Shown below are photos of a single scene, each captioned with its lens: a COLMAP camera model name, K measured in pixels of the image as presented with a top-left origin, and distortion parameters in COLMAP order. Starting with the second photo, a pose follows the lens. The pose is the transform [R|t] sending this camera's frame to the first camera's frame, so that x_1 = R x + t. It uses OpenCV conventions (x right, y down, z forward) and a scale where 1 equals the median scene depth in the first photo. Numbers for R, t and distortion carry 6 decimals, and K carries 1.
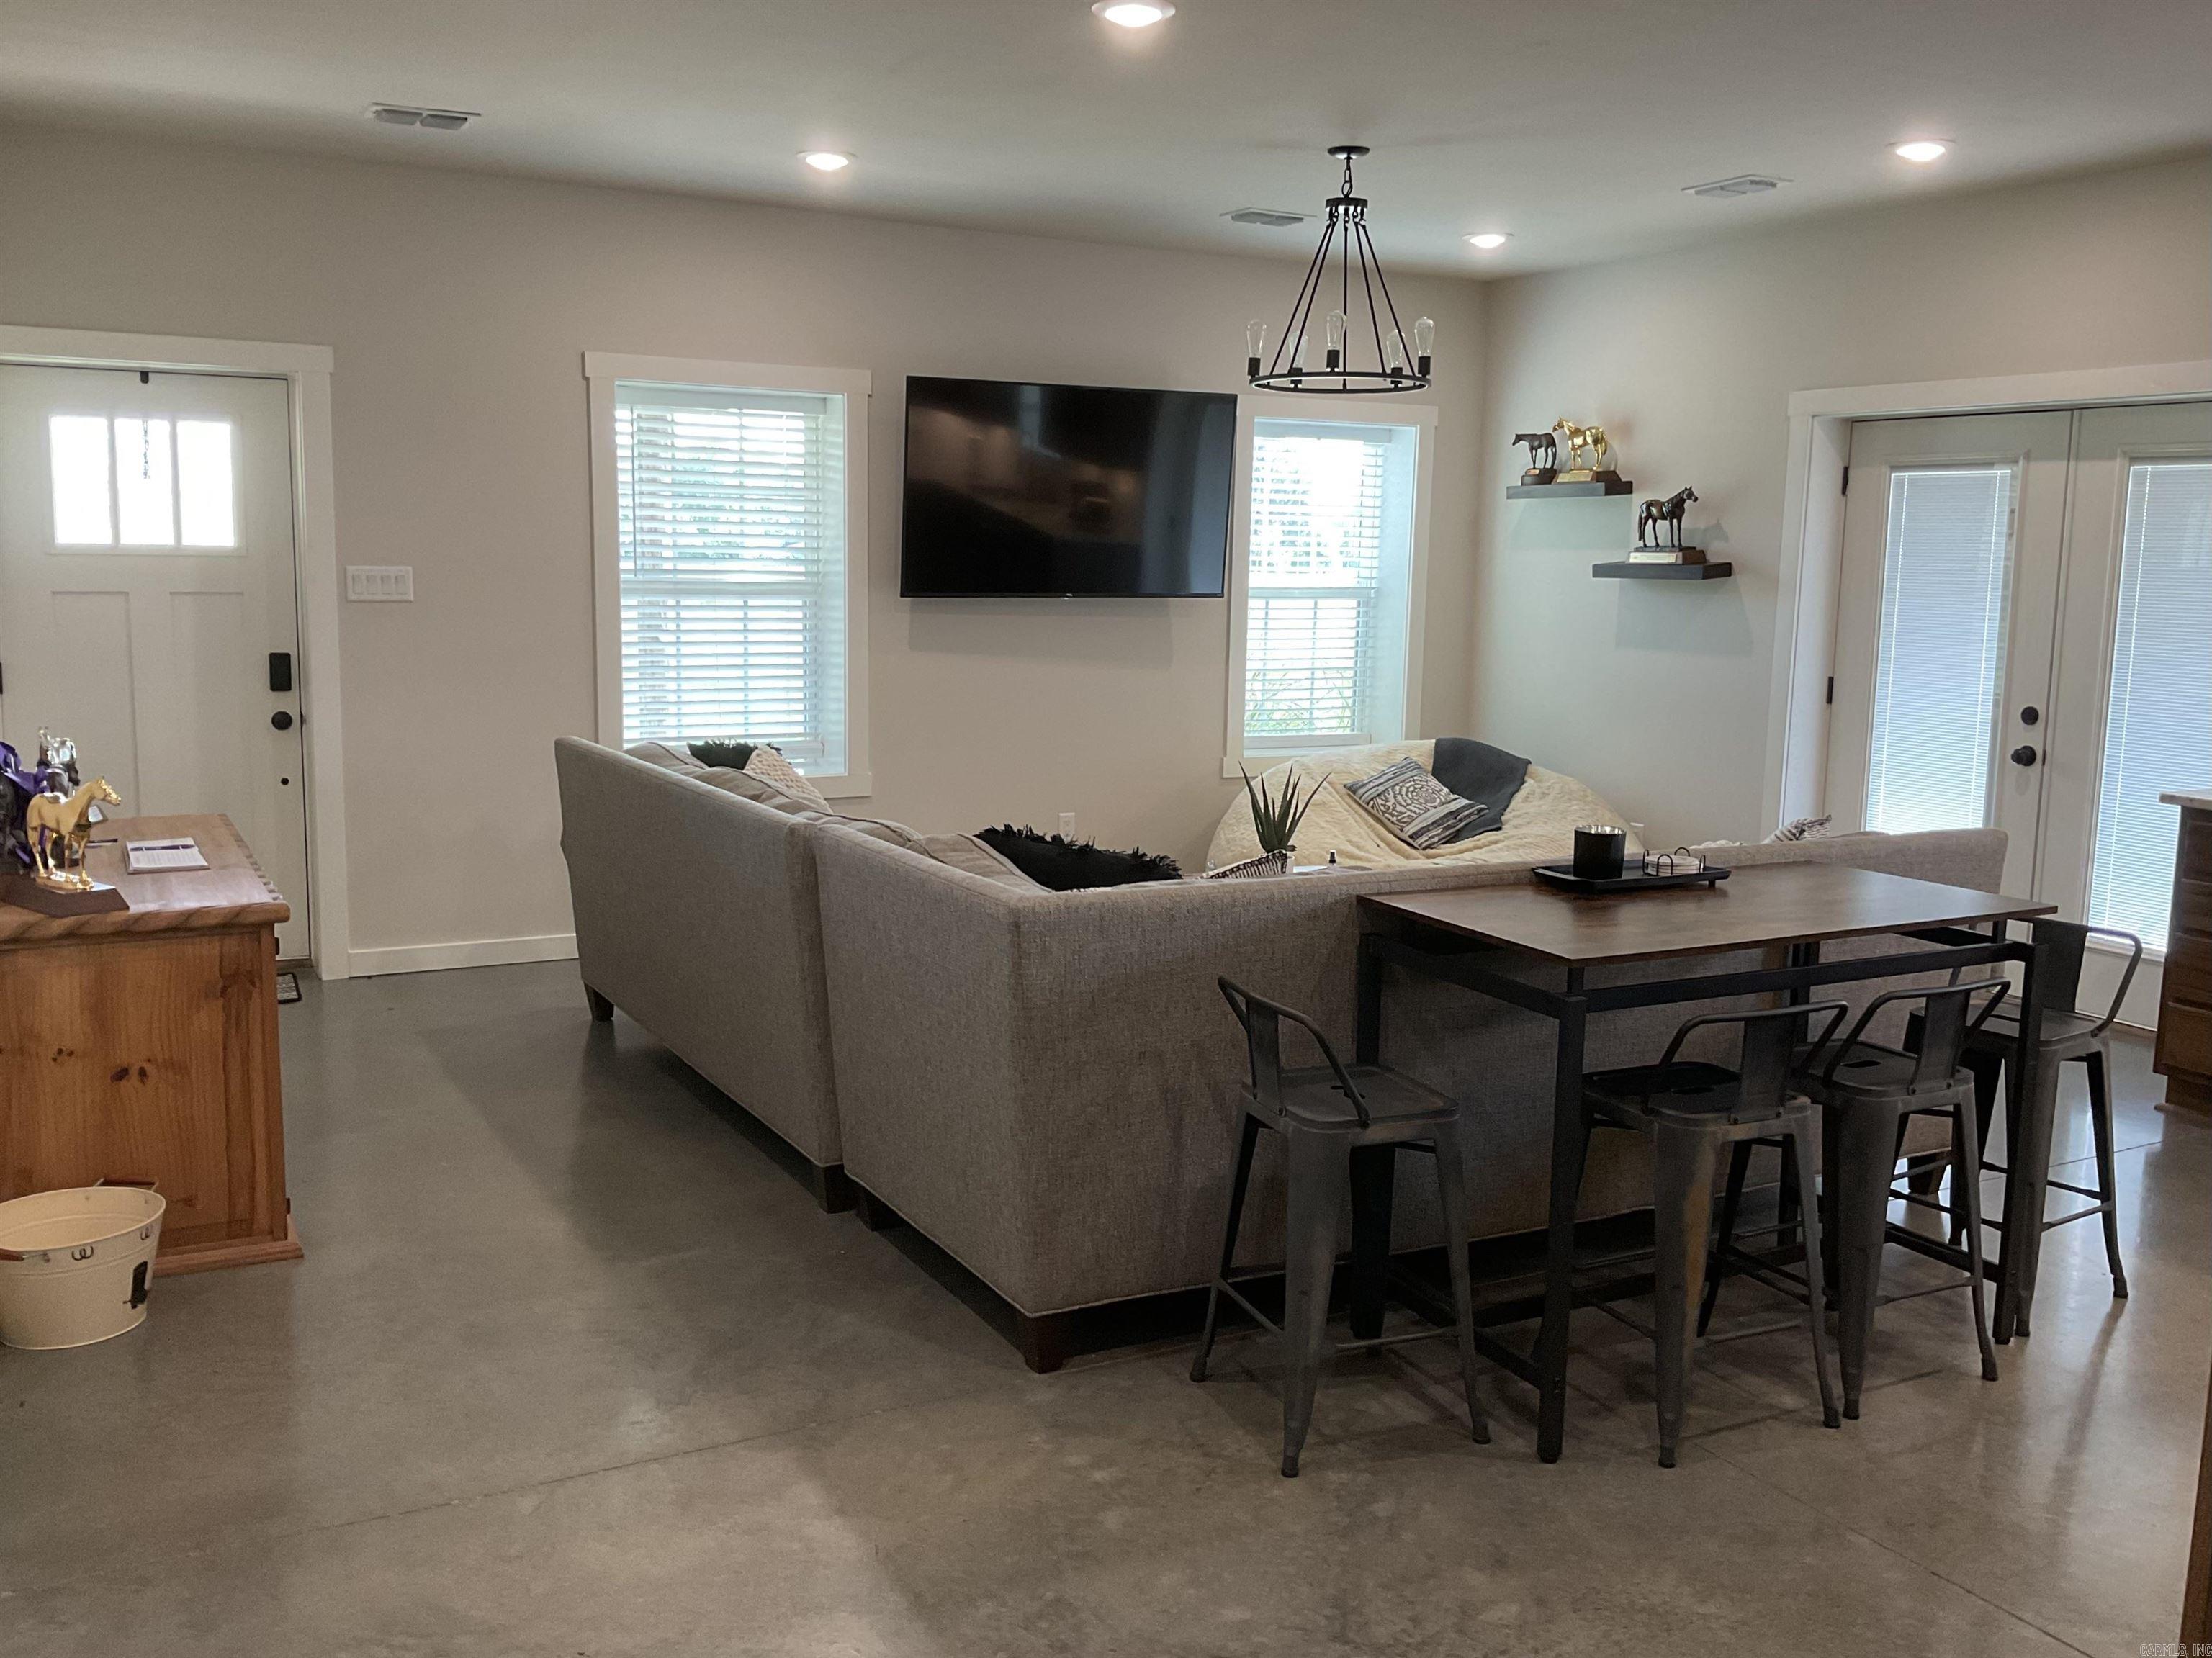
lens RADIAL K [[1941.0, 0, 1106.0], [0, 1941.0, 829.0], [0, 0, 1]] dist [0.153210, -0.301670]
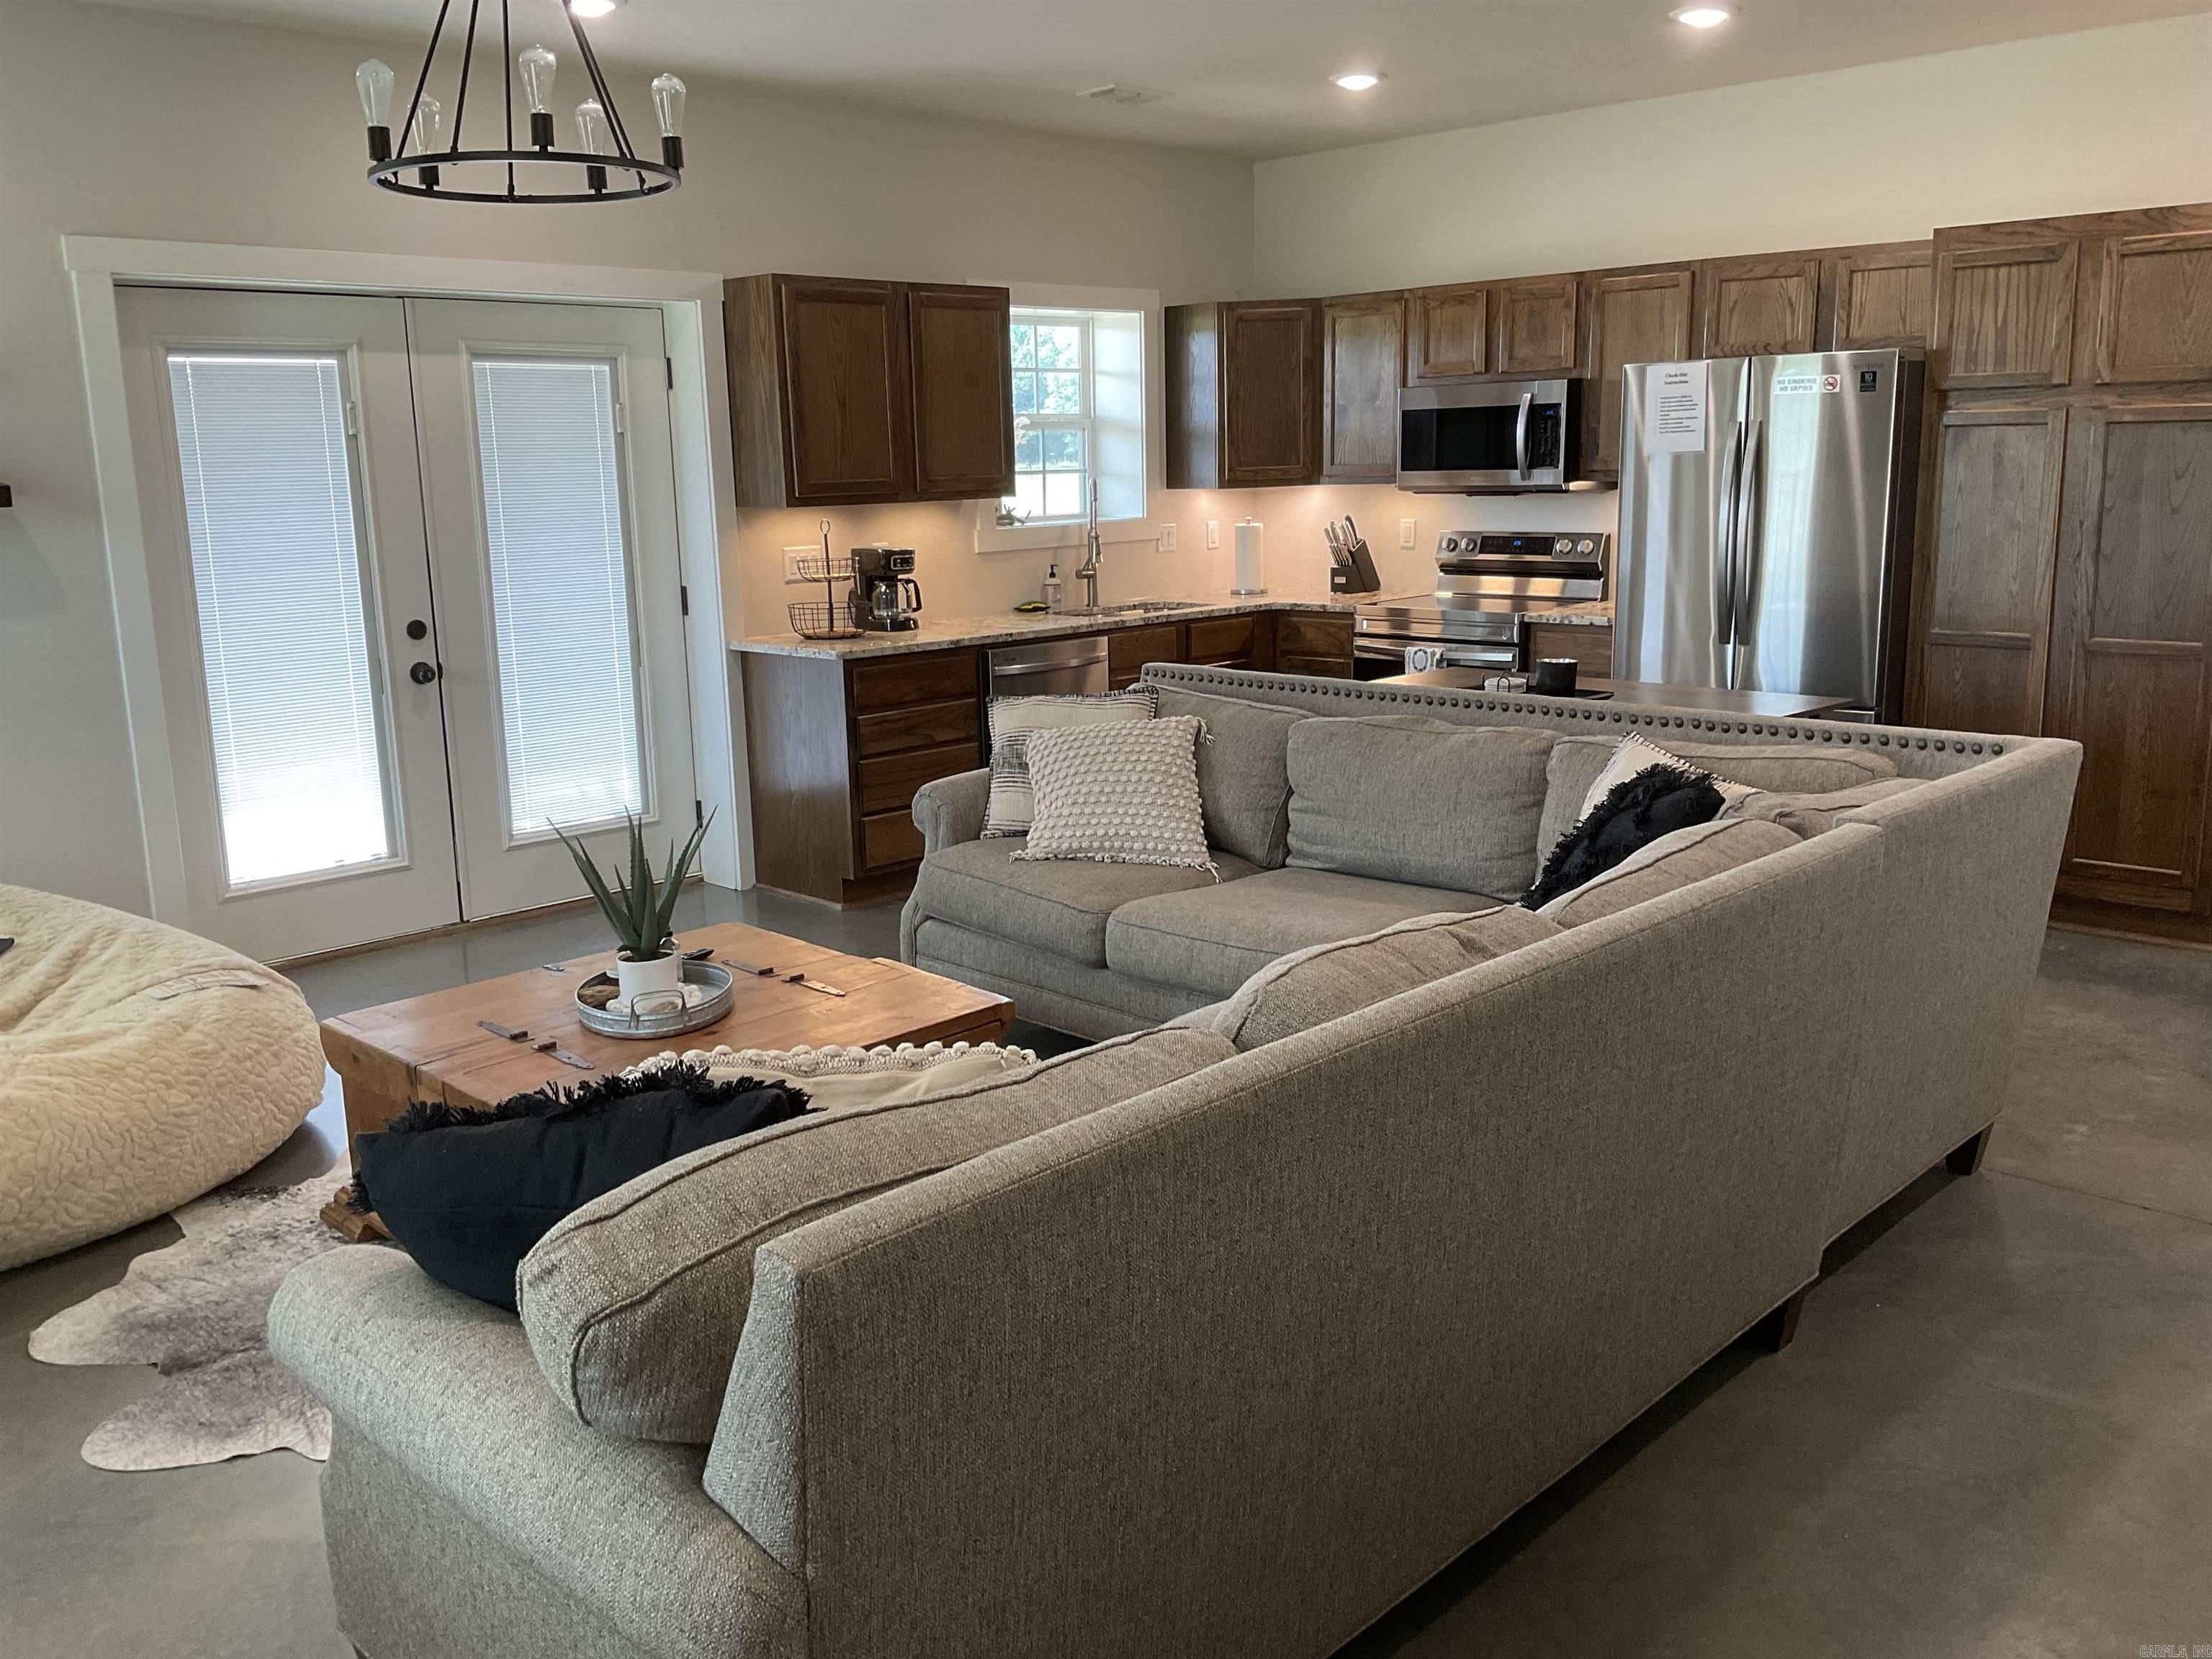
lens RADIAL K [[1863.7, 0, 1106.0], [0, 1863.7, 829.5], [0, 0, 1]] dist [0.005240, -0.013479]
pose [[-0.303940, -0.207186, 0.929890, -0.493324], [0.145641, 0.954489, 0.260270, -0.156771], [-0.941493, 0.214536, -0.259932, 0.993577]]
